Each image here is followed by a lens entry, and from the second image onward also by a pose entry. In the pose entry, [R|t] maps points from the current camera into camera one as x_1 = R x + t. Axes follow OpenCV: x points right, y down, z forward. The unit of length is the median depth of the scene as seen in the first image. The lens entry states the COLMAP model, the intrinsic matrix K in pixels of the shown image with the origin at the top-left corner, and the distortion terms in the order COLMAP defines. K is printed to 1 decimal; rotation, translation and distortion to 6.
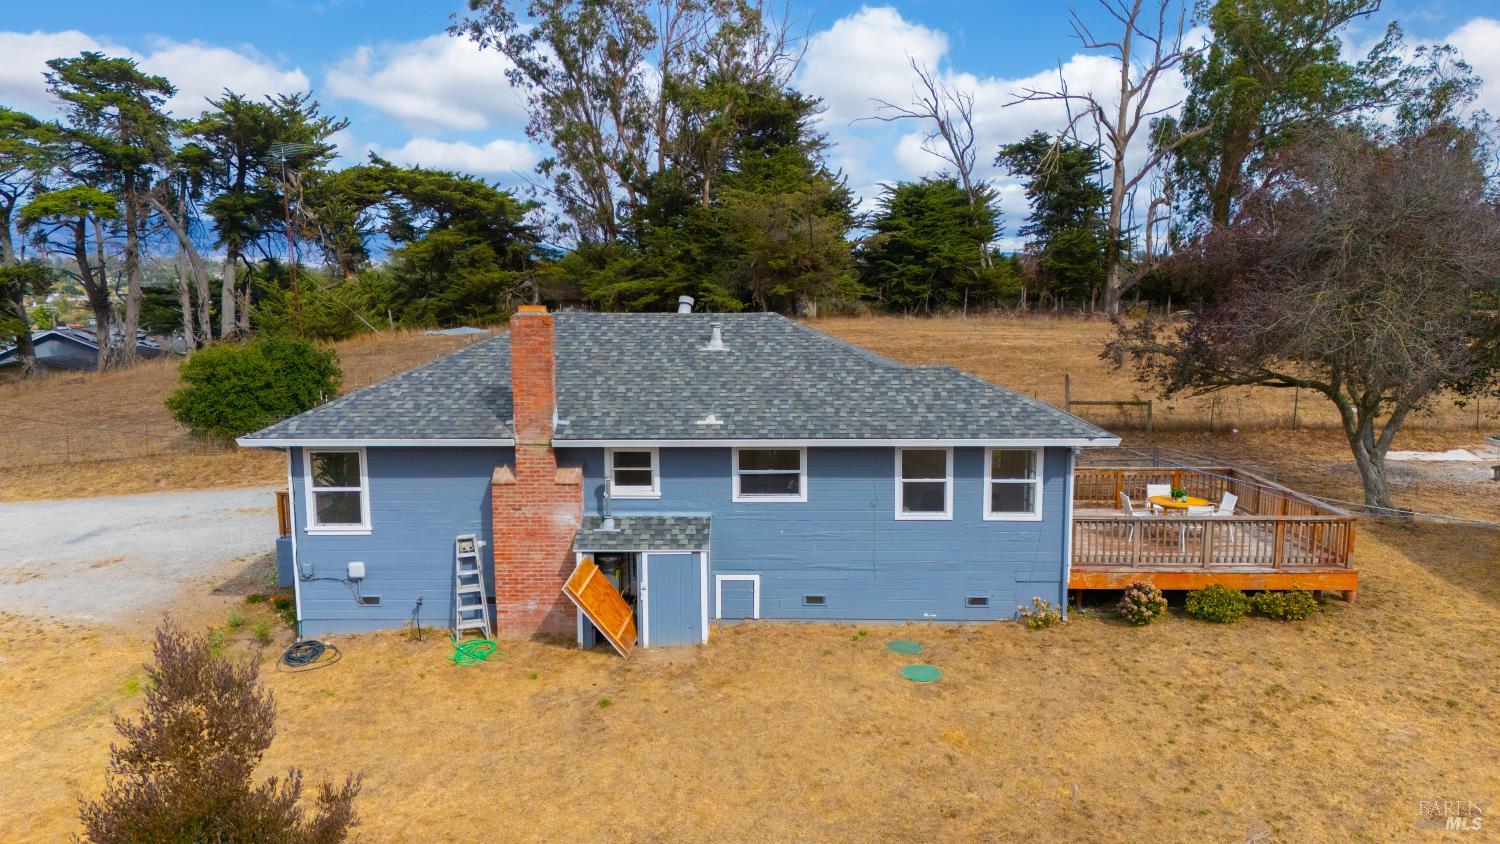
lens RADIAL K [[1093.7, 0, 745.5], [0, 1093.7, 416.4], [0, 0, 1]] dist [0.095639, -0.108062]
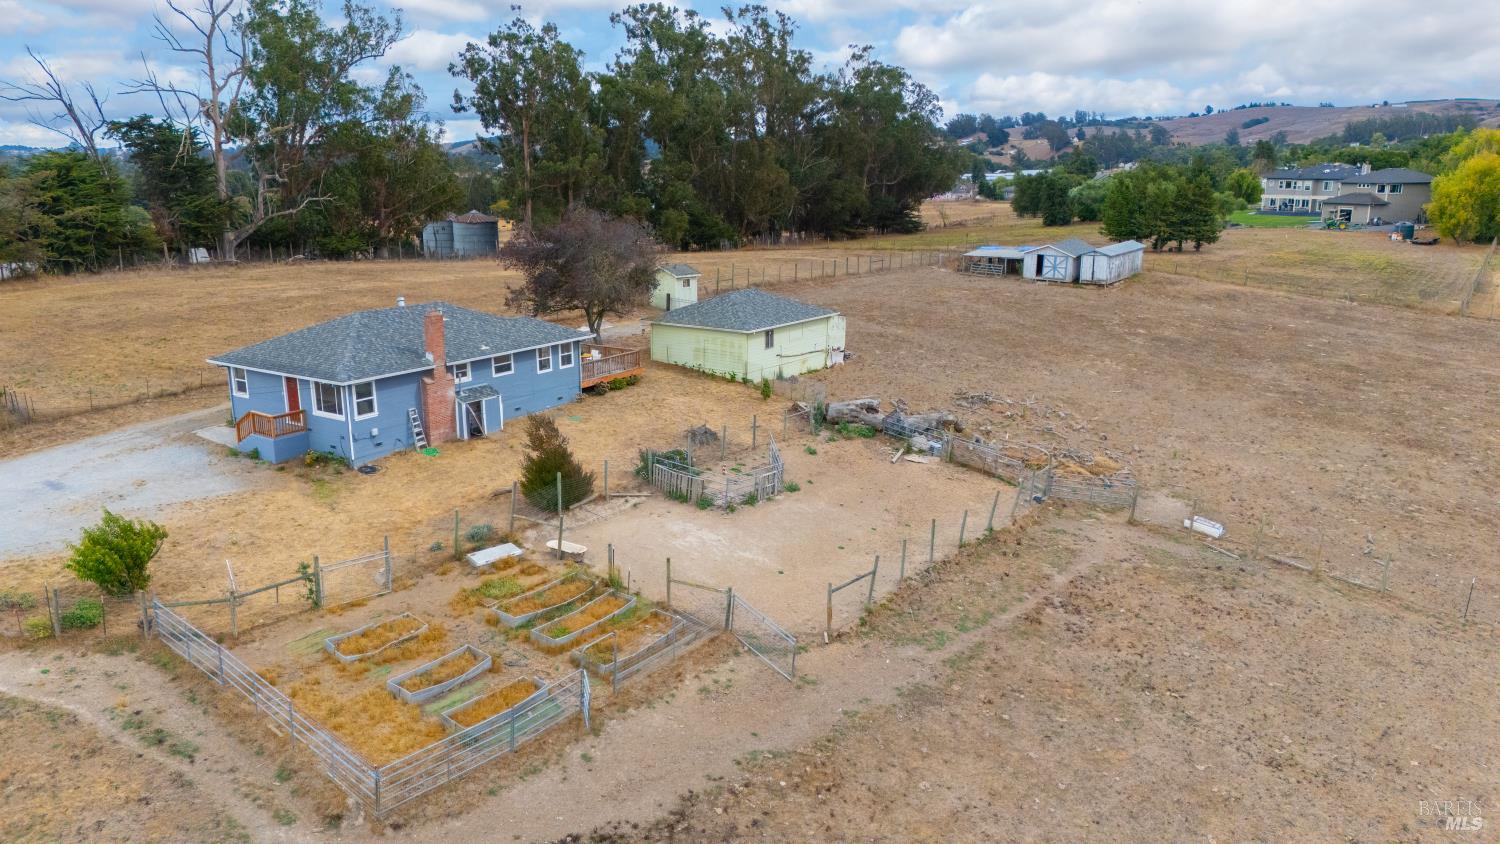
lens RADIAL K [[1093.7, 0, 743.1], [0, 1093.7, 416.9], [0, 0, 1]] dist [0.095639, -0.108062]
pose [[0.541702, -0.191320, 0.818508, -1.084007], [0.116638, 0.981441, 0.152212, -0.092987], [-0.832439, 0.013015, 0.553964, -0.555861]]
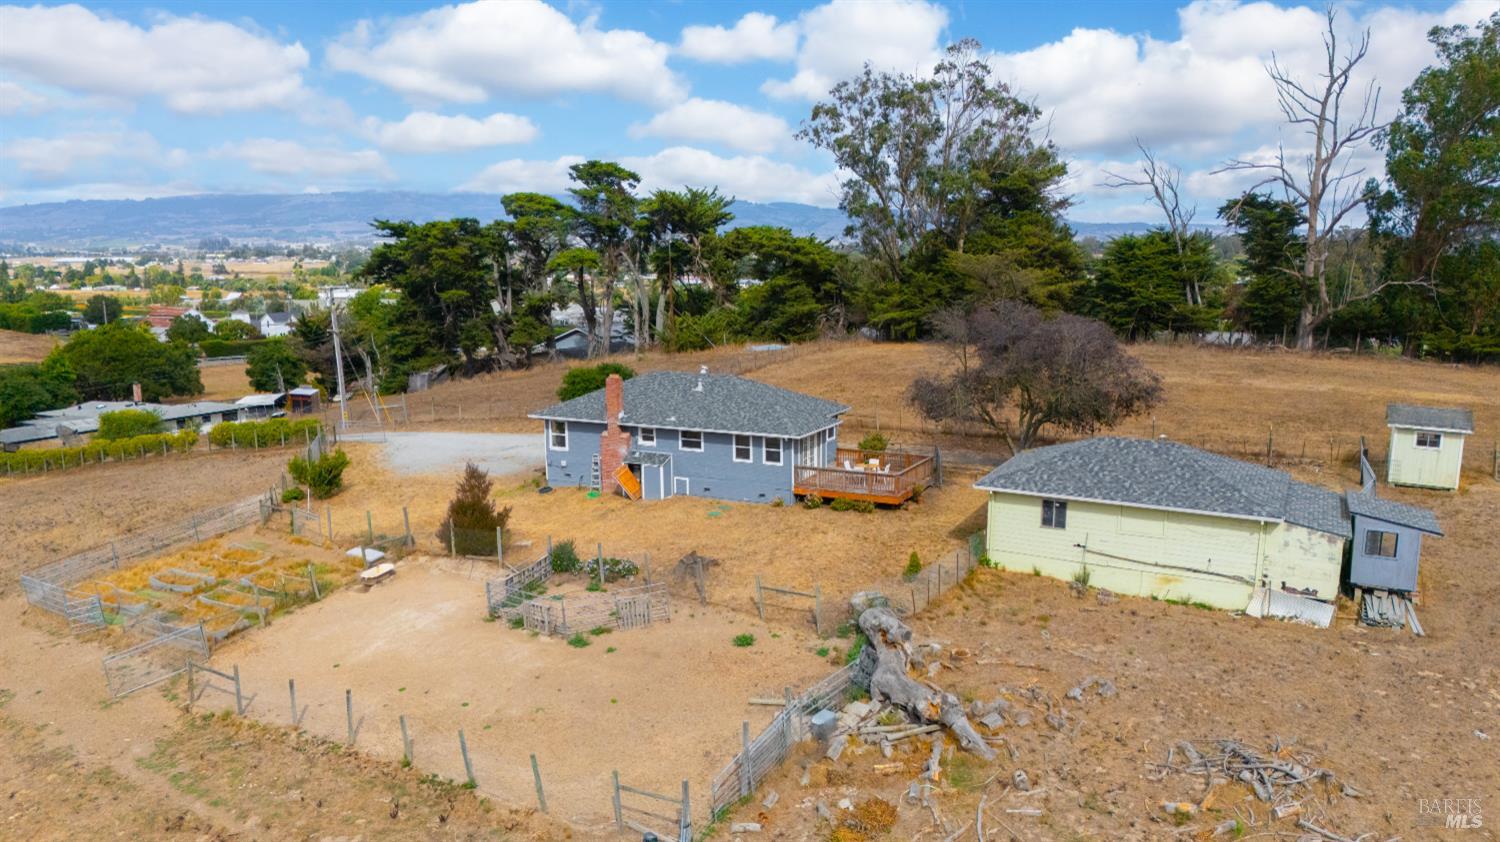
lens RADIAL K [[1093.7, 0, 757.4], [0, 1093.7, 428.7], [0, 0, 1]] dist [0.095639, -0.108062]
pose [[0.902624, 0.069558, -0.424772, 0.753207], [-0.055643, 0.997432, 0.045095, -0.060746], [0.426818, -0.017069, 0.904176, -0.776134]]
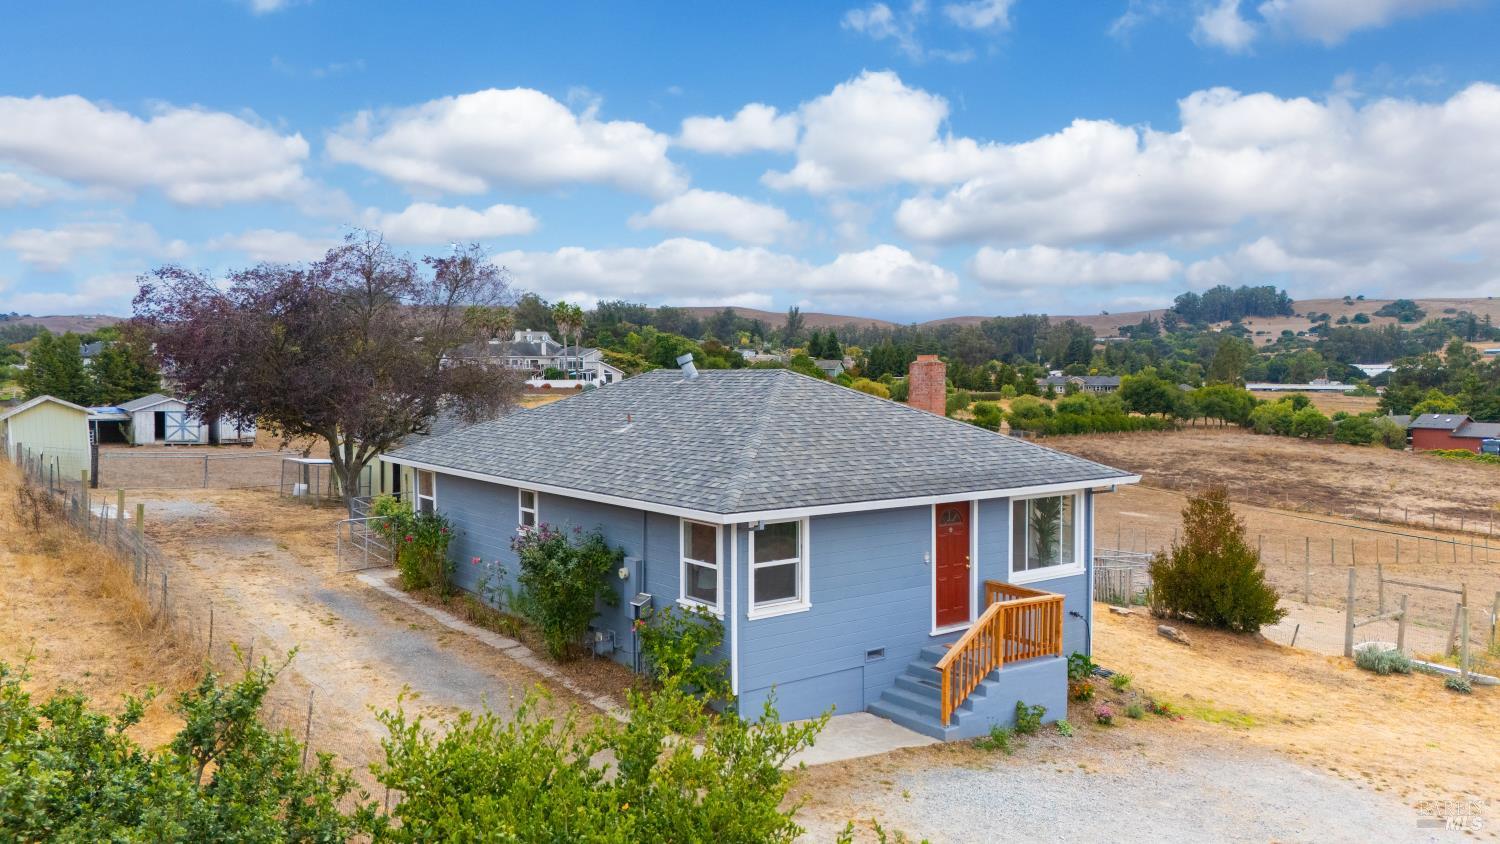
lens RADIAL K [[1093.7, 0, 739.0], [0, 1093.7, 414.7], [0, 0, 1]] dist [0.095639, -0.108062]
pose [[-0.609340, -0.028931, 0.792381, -0.606222], [0.112977, 0.985970, 0.122878, -0.121068], [-0.784819, 0.164395, -0.597522, 1.095402]]
